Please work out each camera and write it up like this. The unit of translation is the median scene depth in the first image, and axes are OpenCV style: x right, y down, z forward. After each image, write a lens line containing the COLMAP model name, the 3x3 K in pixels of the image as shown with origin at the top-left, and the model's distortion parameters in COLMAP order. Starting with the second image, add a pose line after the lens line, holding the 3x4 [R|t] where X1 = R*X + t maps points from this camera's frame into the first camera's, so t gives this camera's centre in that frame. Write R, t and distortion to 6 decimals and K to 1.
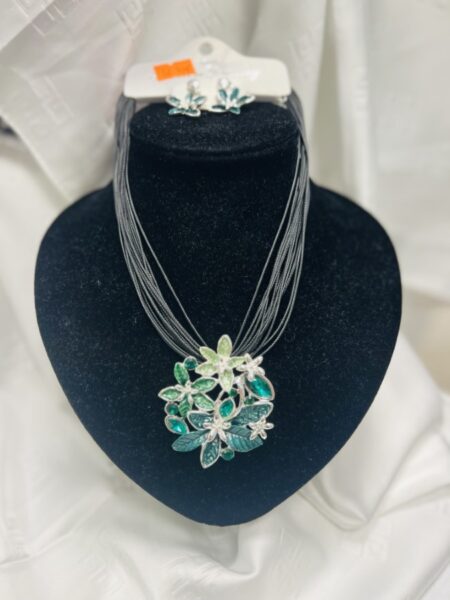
lens RADIAL K [[487.8, 0, 223.9], [0, 487.8, 297.9], [0, 0, 1]] dist [-0.012586, -0.036029]
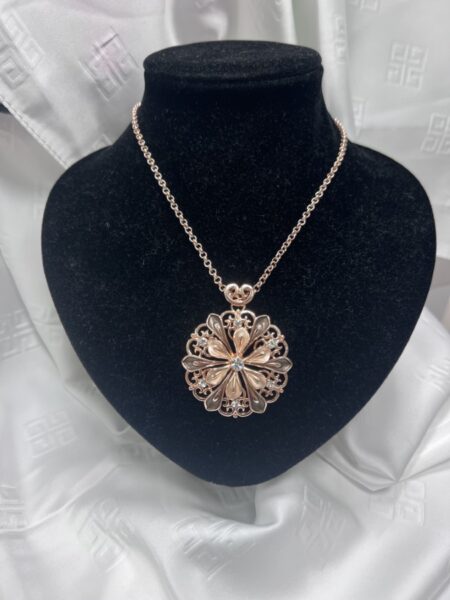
lens RADIAL K [[487.8, 0, 219.2], [0, 487.8, 305.4], [0, 0, 1]] dist [-0.012586, -0.036029]
pose [[0.997008, 0.017705, -0.075250, 0.035461], [-0.019283, 0.999608, -0.020302, 0.144434], [0.074861, 0.021692, 0.996958, 0.073067]]
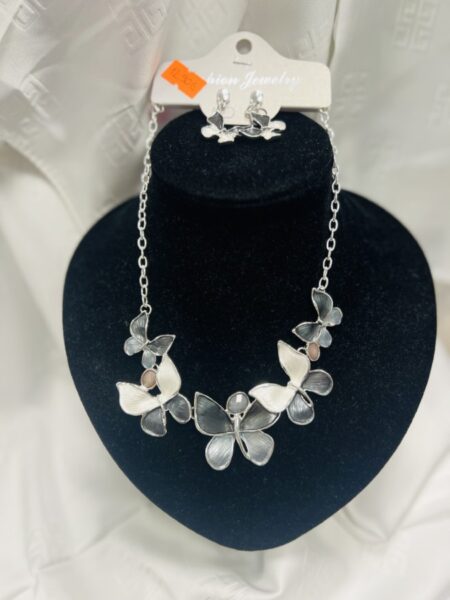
lens RADIAL K [[487.8, 0, 224.6], [0, 487.8, 302.7], [0, 0, 1]] dist [-0.012586, -0.036029]
pose [[0.998336, -0.002715, -0.057593, 0.001304], [0.012530, 0.985232, 0.170767, -0.246104], [0.056279, -0.171205, 0.983627, 0.038543]]
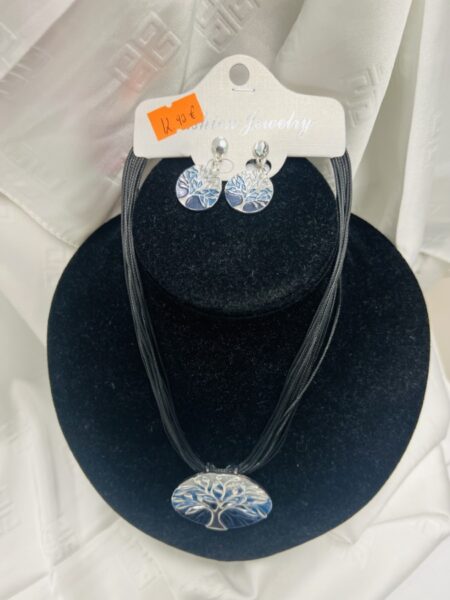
lens RADIAL K [[487.8, 0, 224.0], [0, 487.8, 304.2], [0, 0, 1]] dist [-0.012586, -0.036029]
pose [[0.997751, 0.046732, -0.048055, 0.007294], [-0.018032, 0.877605, 0.479045, -0.668933], [0.064560, -0.477101, 0.876474, 0.231305]]
